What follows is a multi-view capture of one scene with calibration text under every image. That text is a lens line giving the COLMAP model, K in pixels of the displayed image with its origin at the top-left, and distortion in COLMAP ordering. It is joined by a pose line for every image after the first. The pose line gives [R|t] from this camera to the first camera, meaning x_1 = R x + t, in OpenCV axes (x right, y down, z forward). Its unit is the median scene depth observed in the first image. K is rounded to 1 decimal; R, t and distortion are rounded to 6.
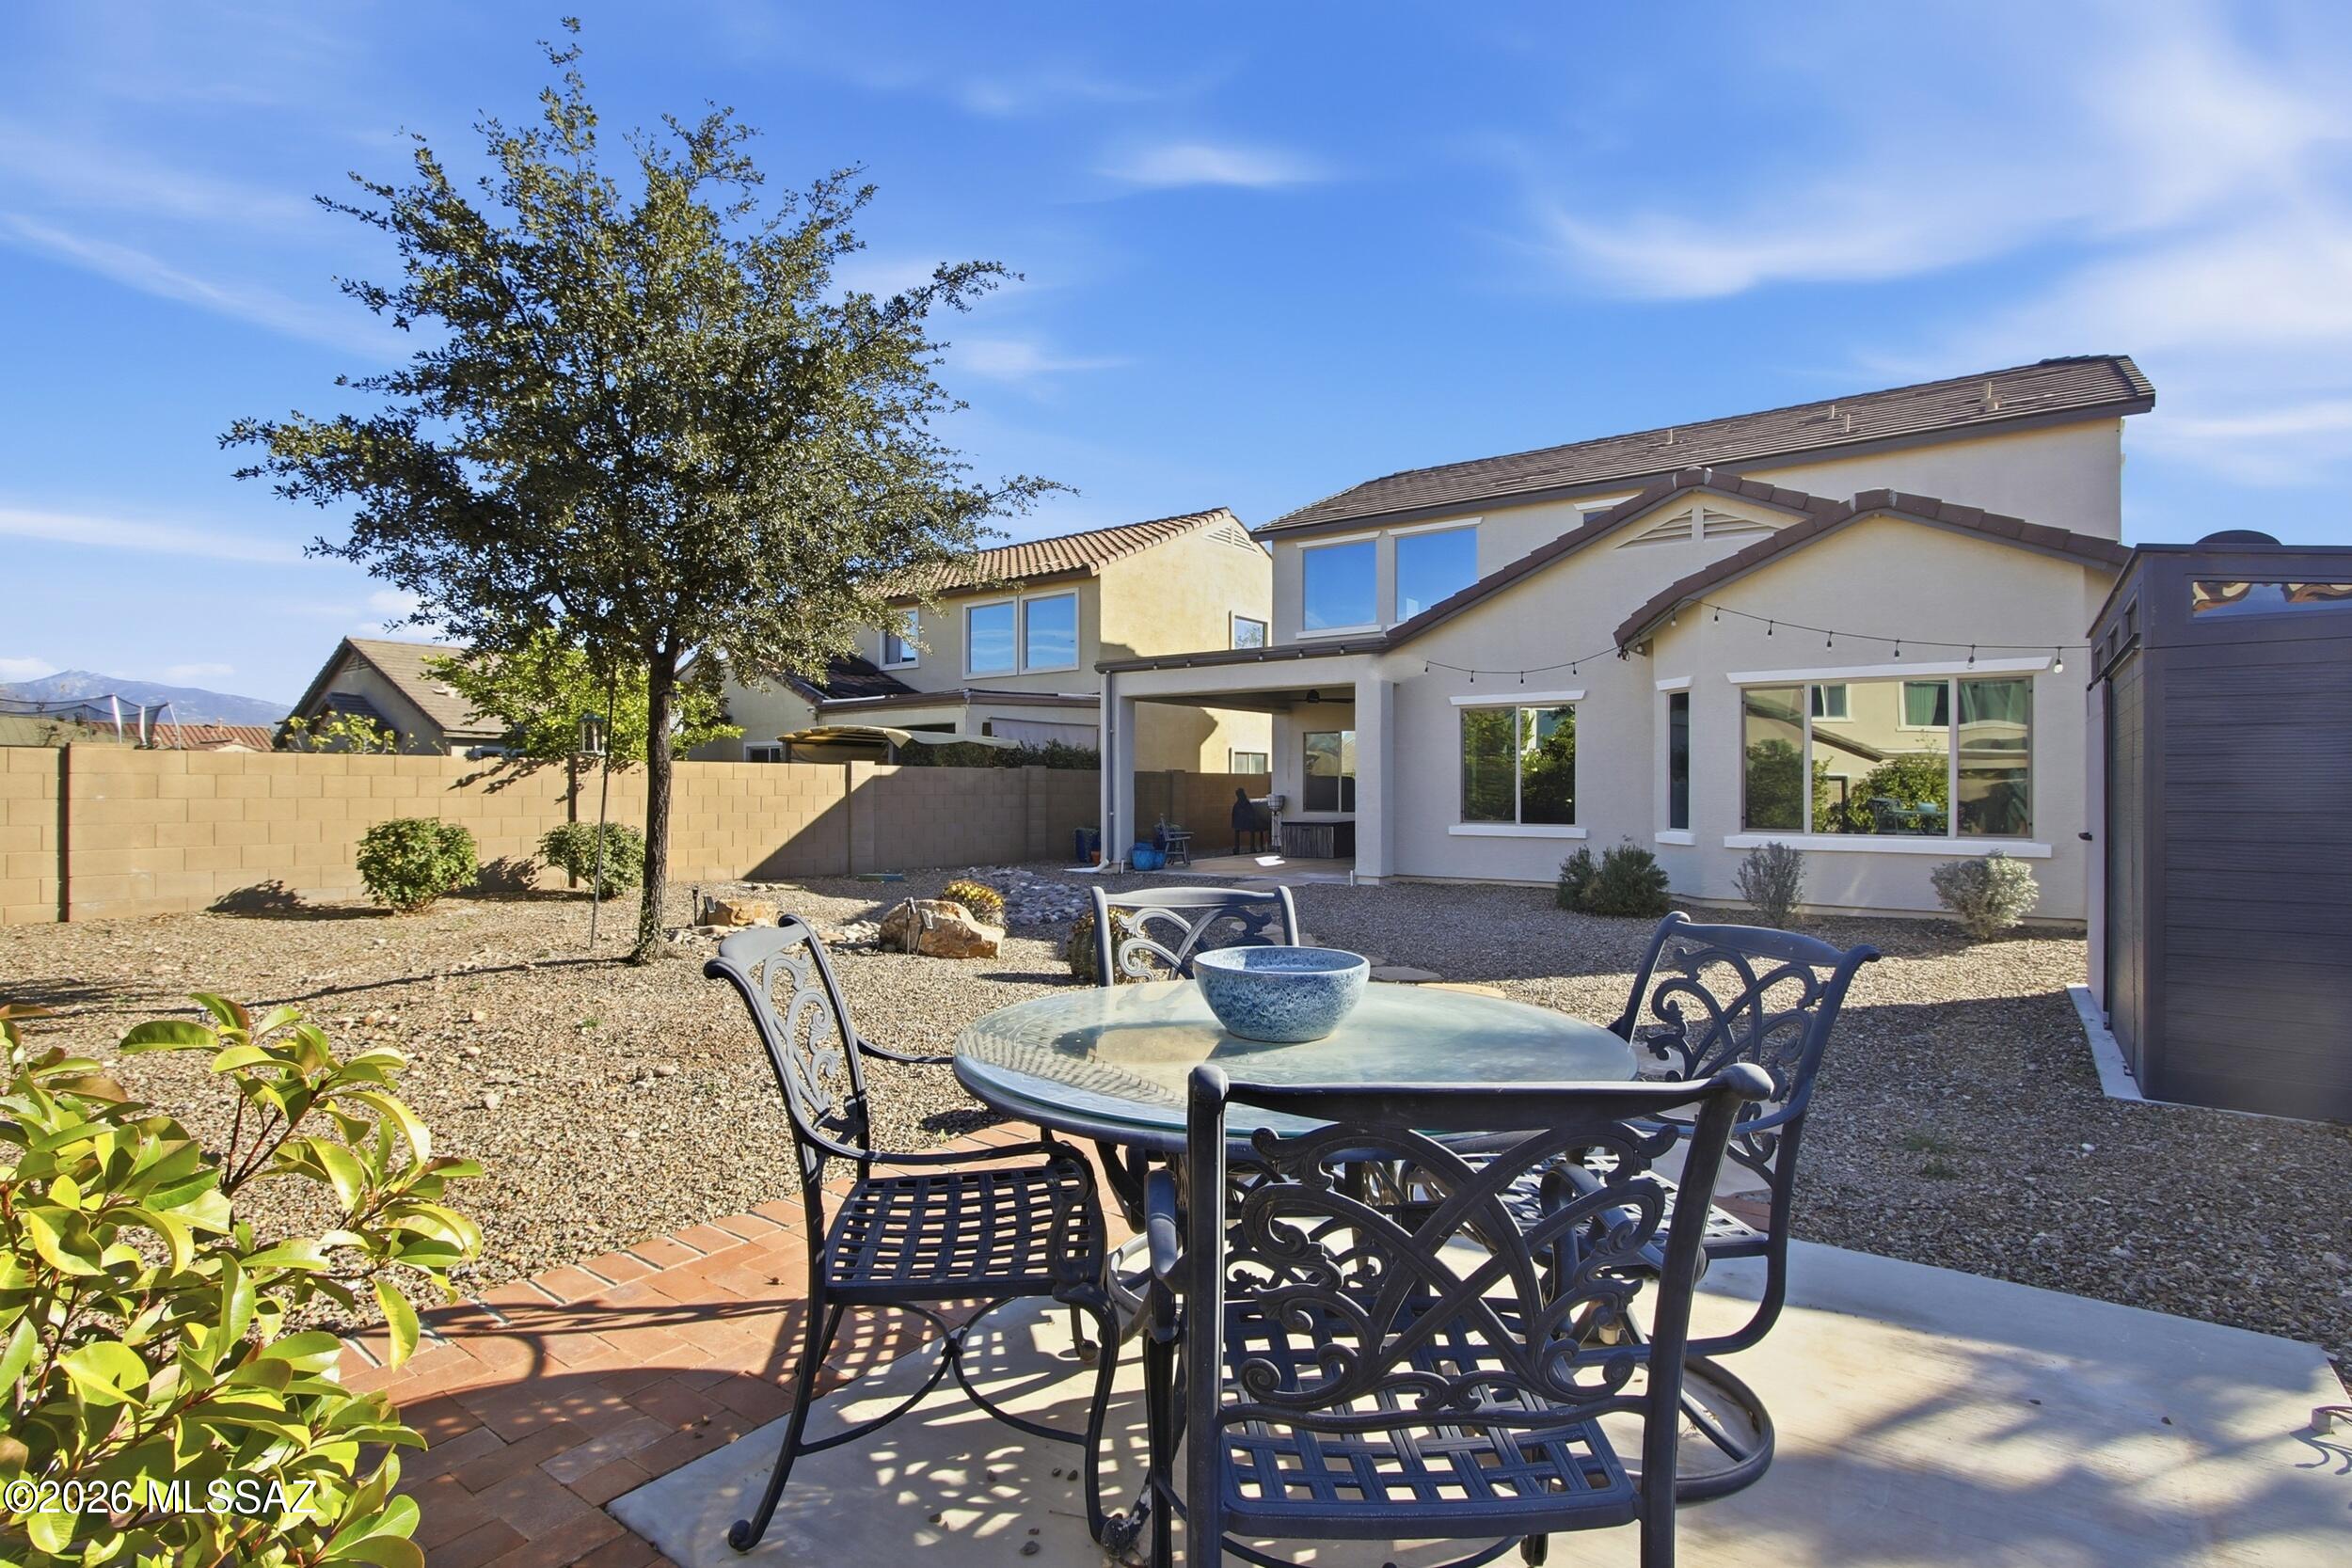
lens RADIAL K [[1111.6, 0, 1179.4], [0, 1111.6, 779.2], [0, 0, 1]] dist [-0.001284, -0.000336]
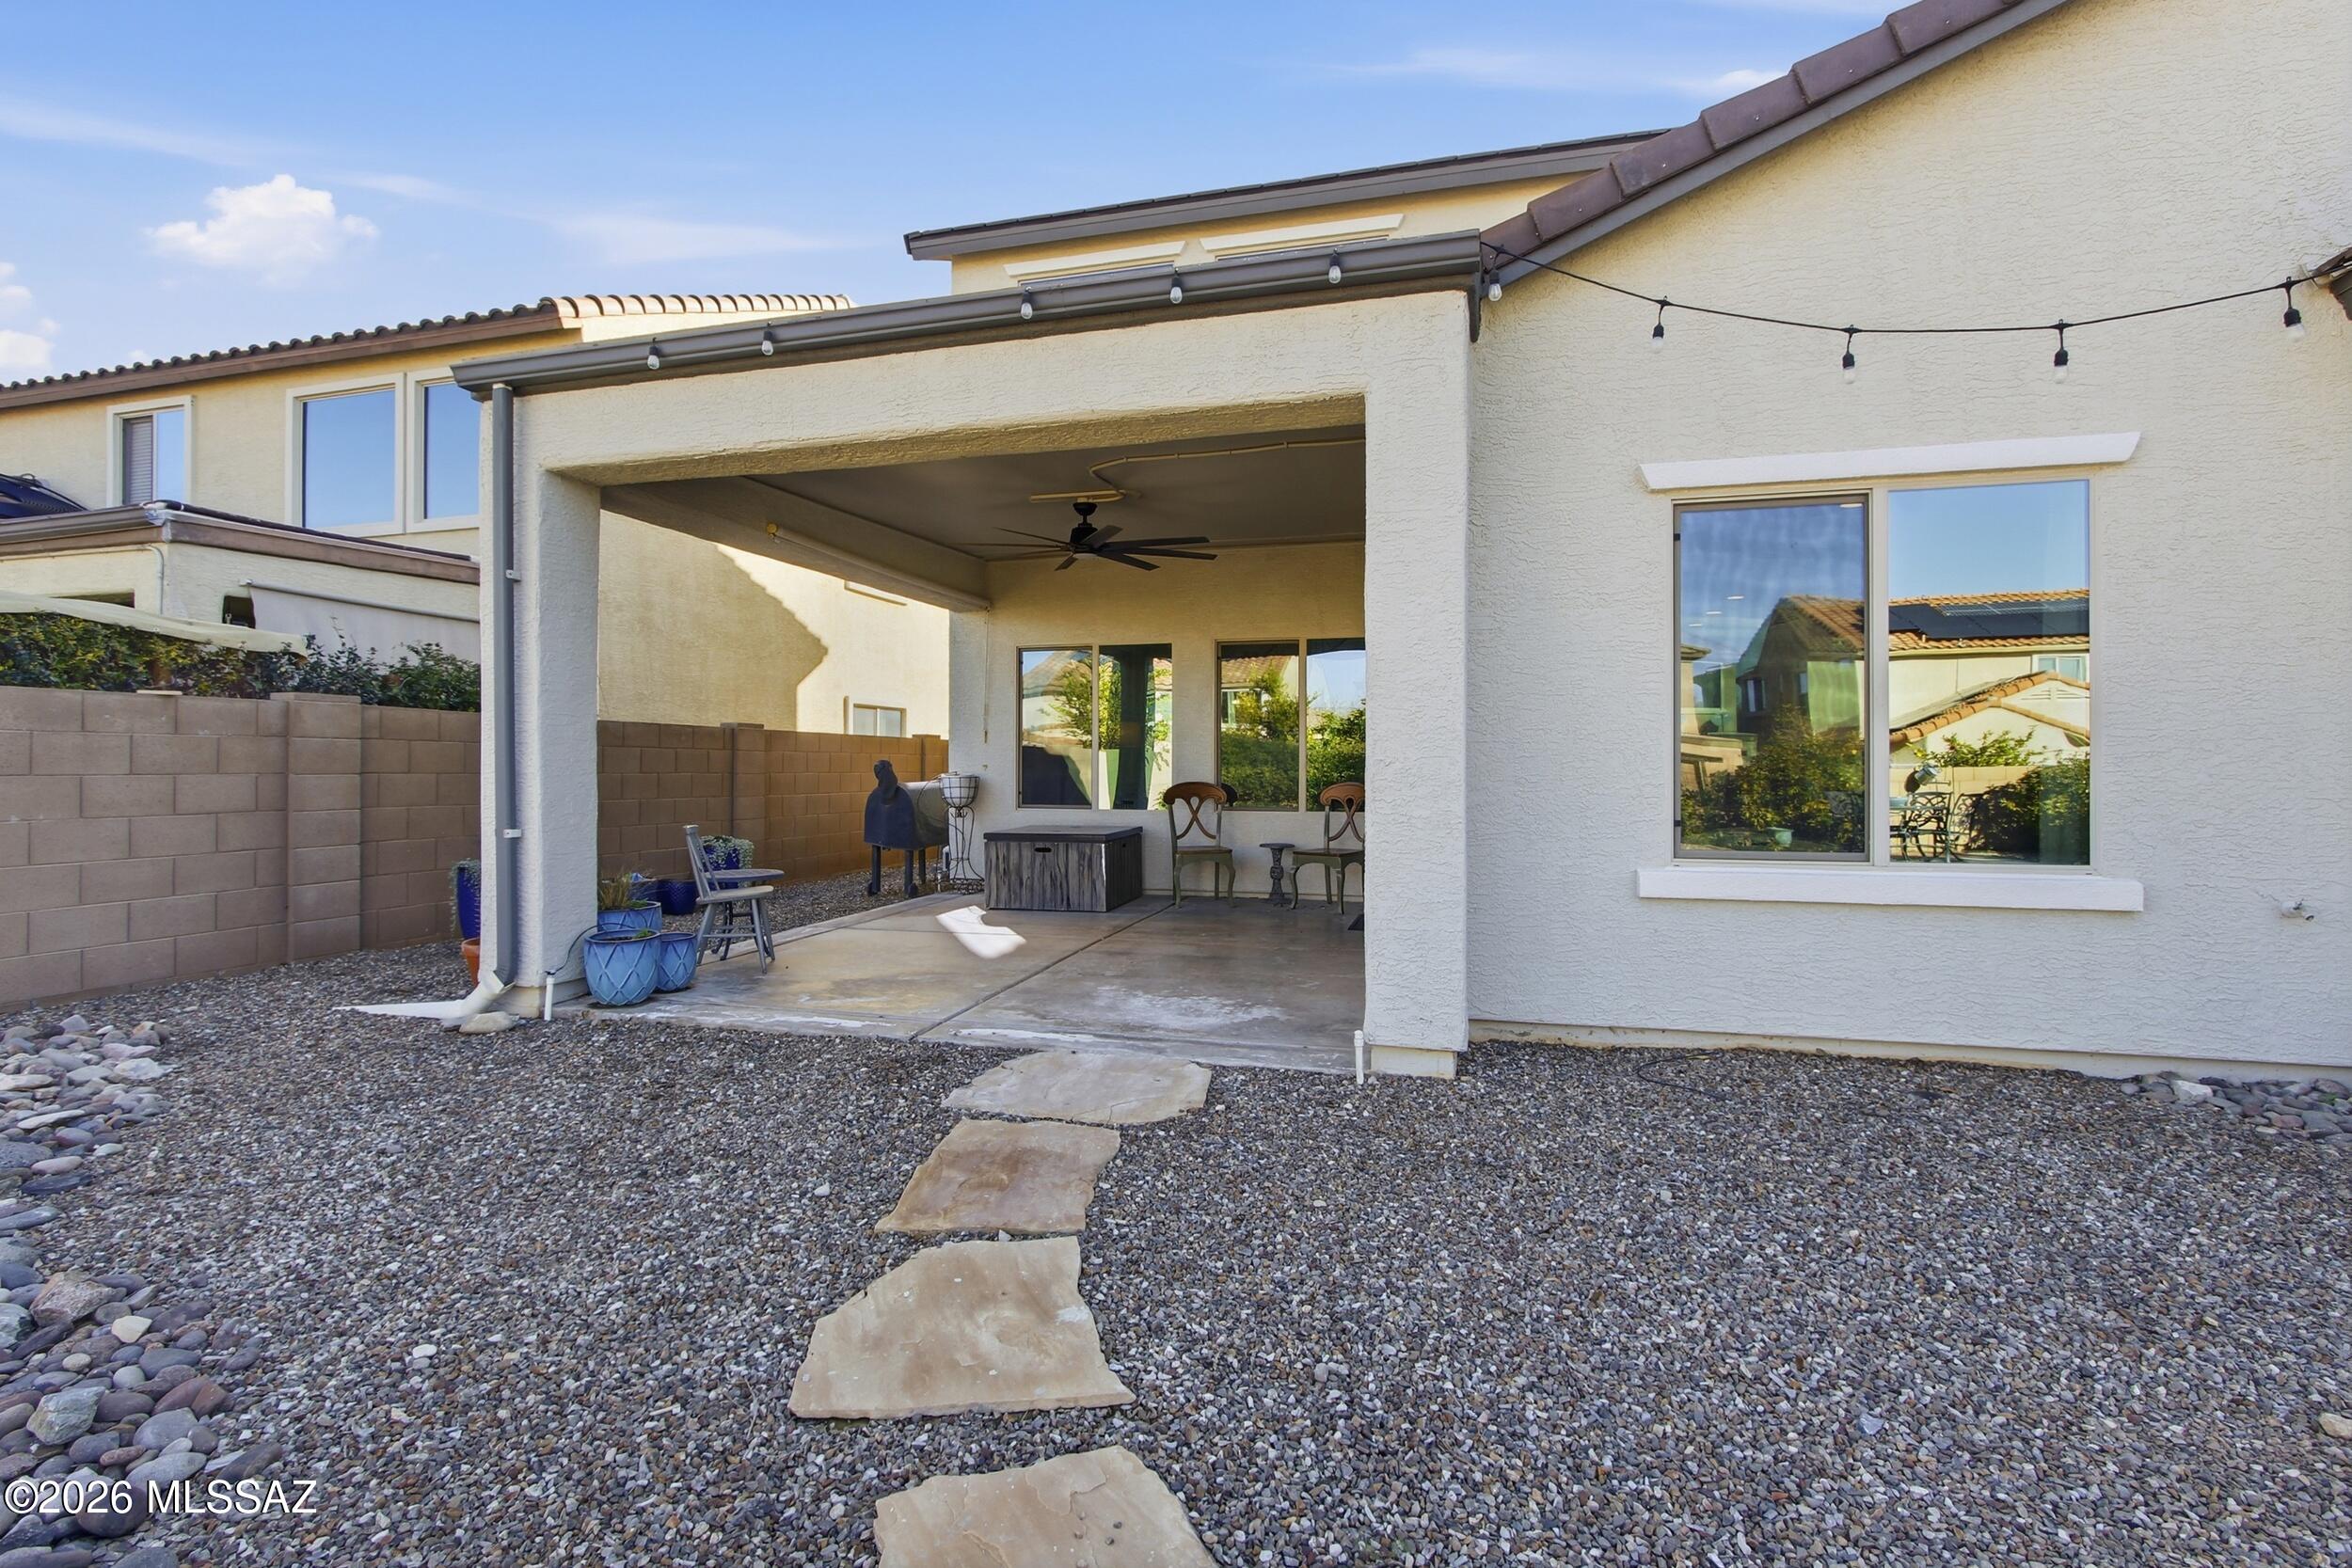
lens RADIAL K [[1111.6, 0, 1173.7], [0, 1111.6, 772.8], [0, 0, 1]] dist [-0.001284, -0.000336]
pose [[0.939086, -0.001465, 0.343680, 0.007119], [-0.002373, 0.999939, 0.010748, 0.008866], [-0.343675, -0.010909, 0.939025, 0.579743]]
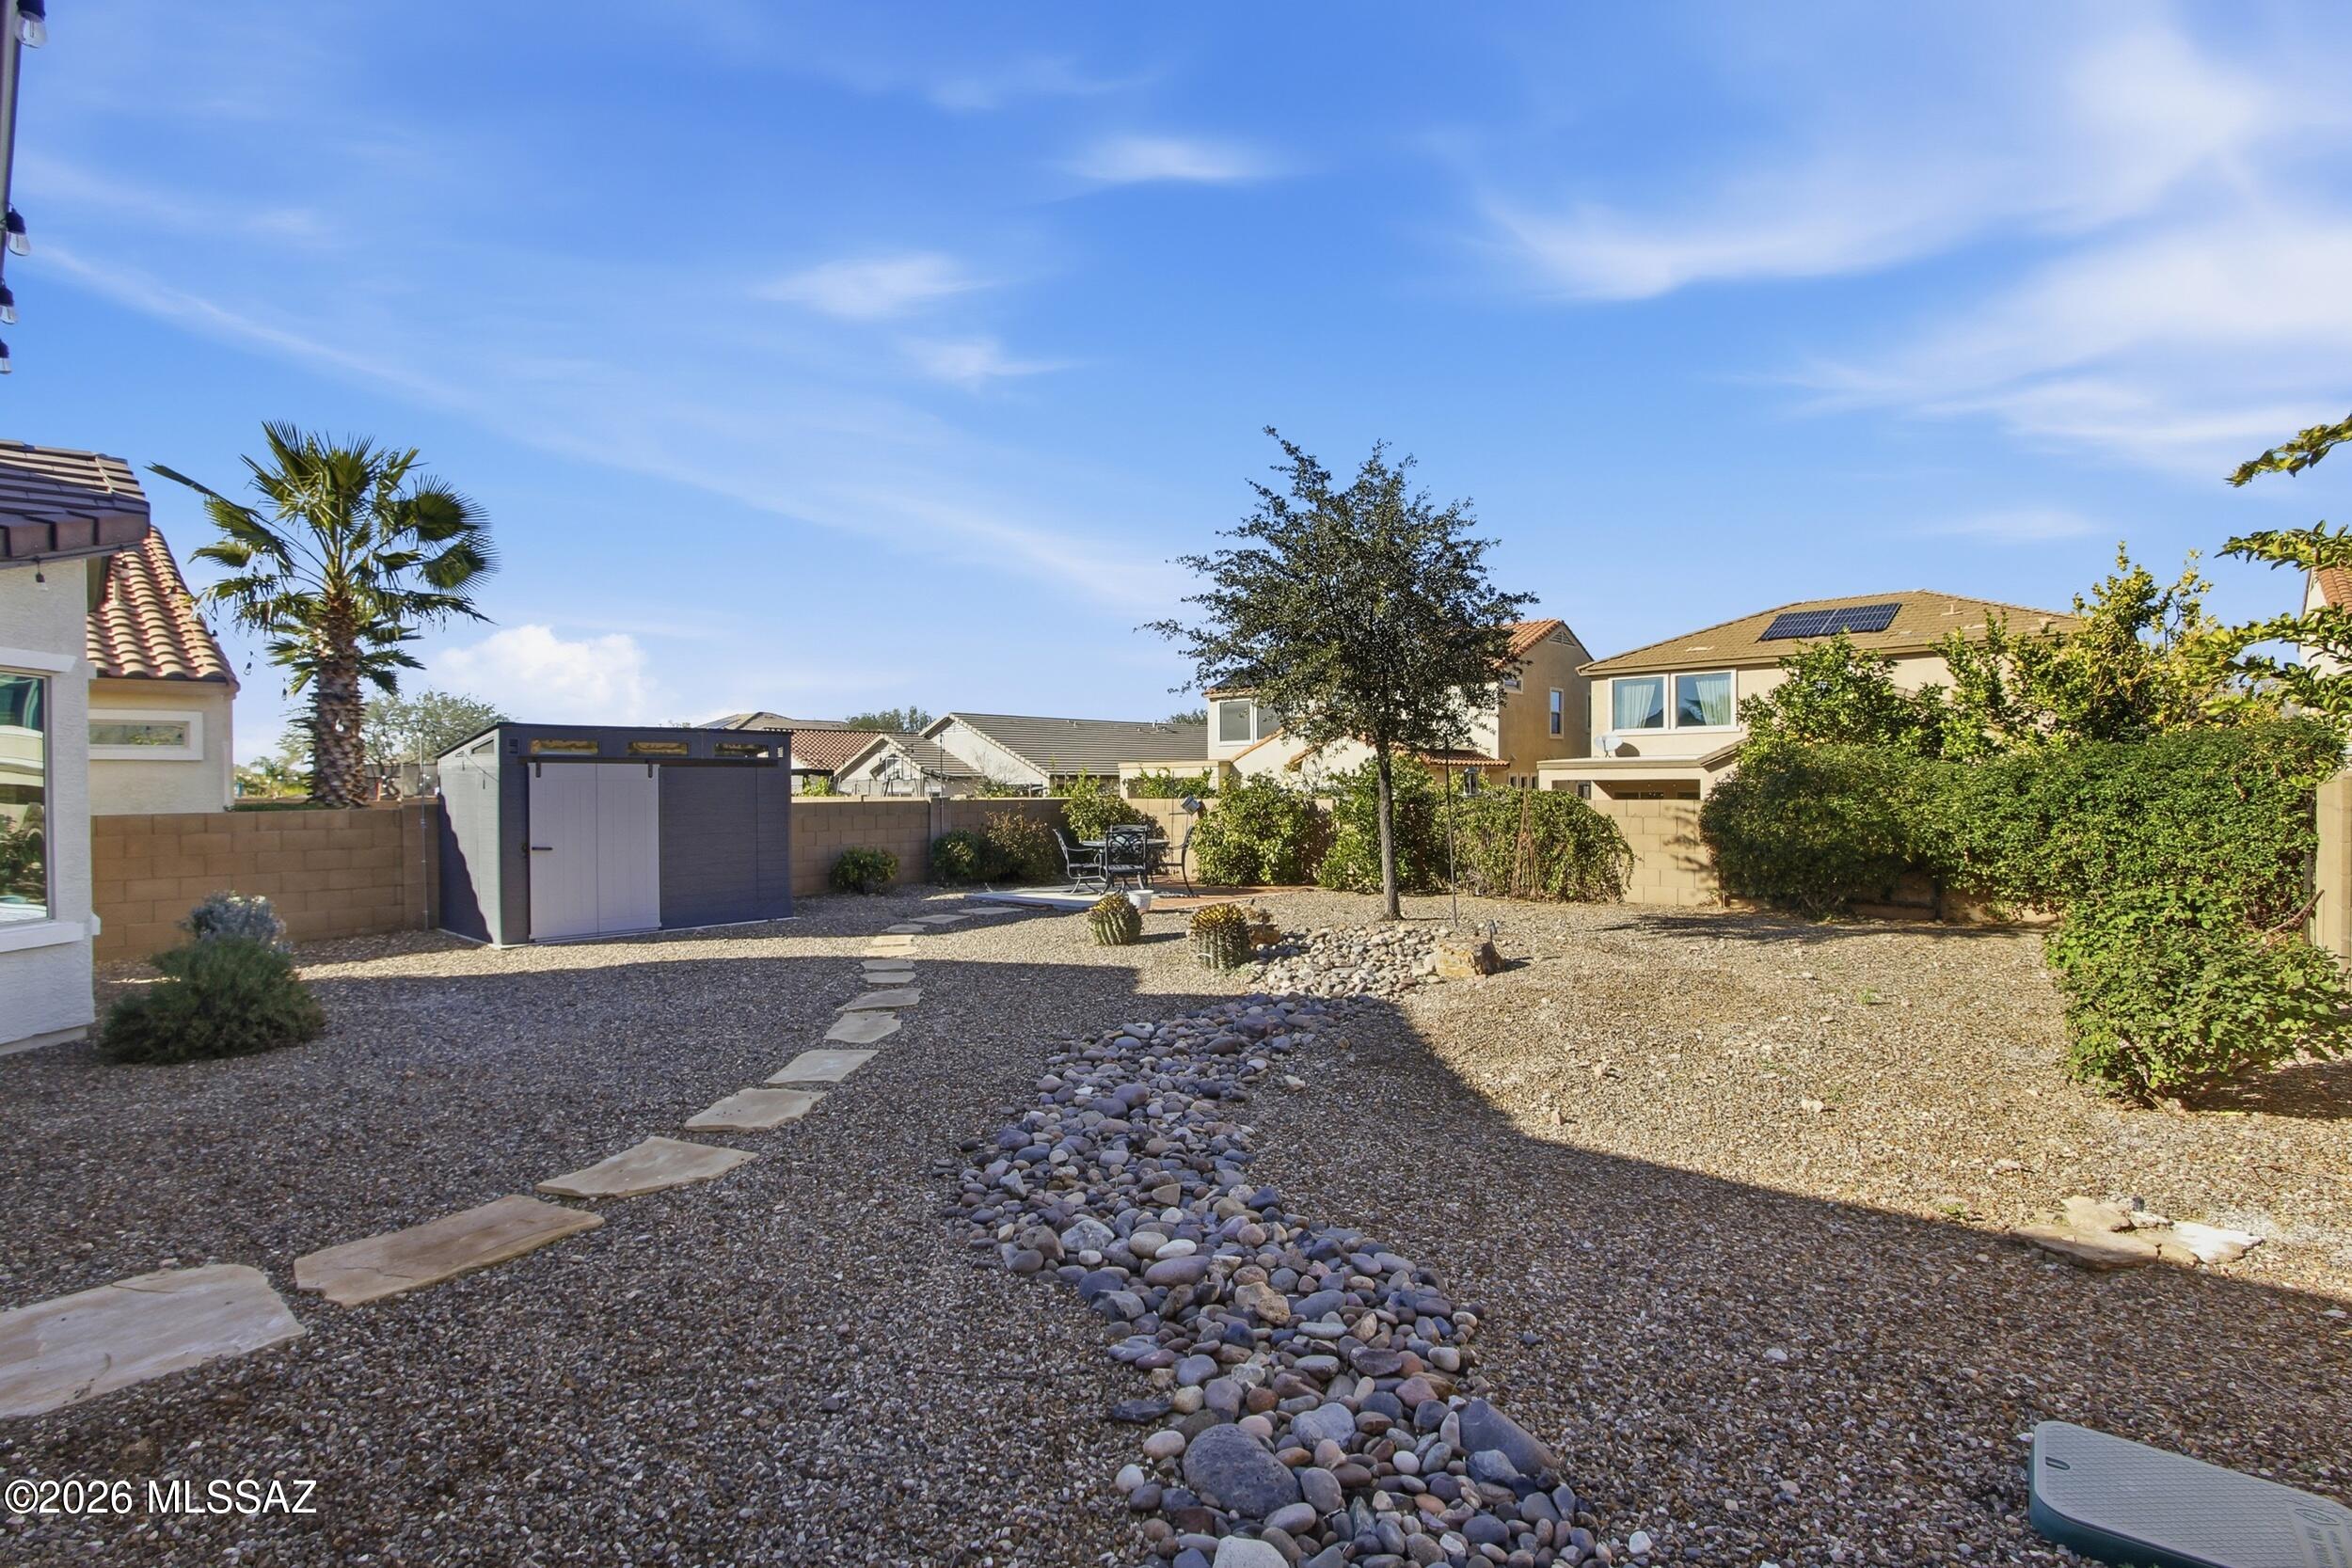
lens RADIAL K [[1111.6, 0, 1175.1], [0, 1111.6, 794.3], [0, 0, 1]] dist [-0.001284, -0.000336]
pose [[-0.991582, 0.007643, 0.129253, -0.128256], [0.009487, 0.999862, 0.013658, -0.014347], [-0.129130, 0.014769, -0.991518, 0.959380]]
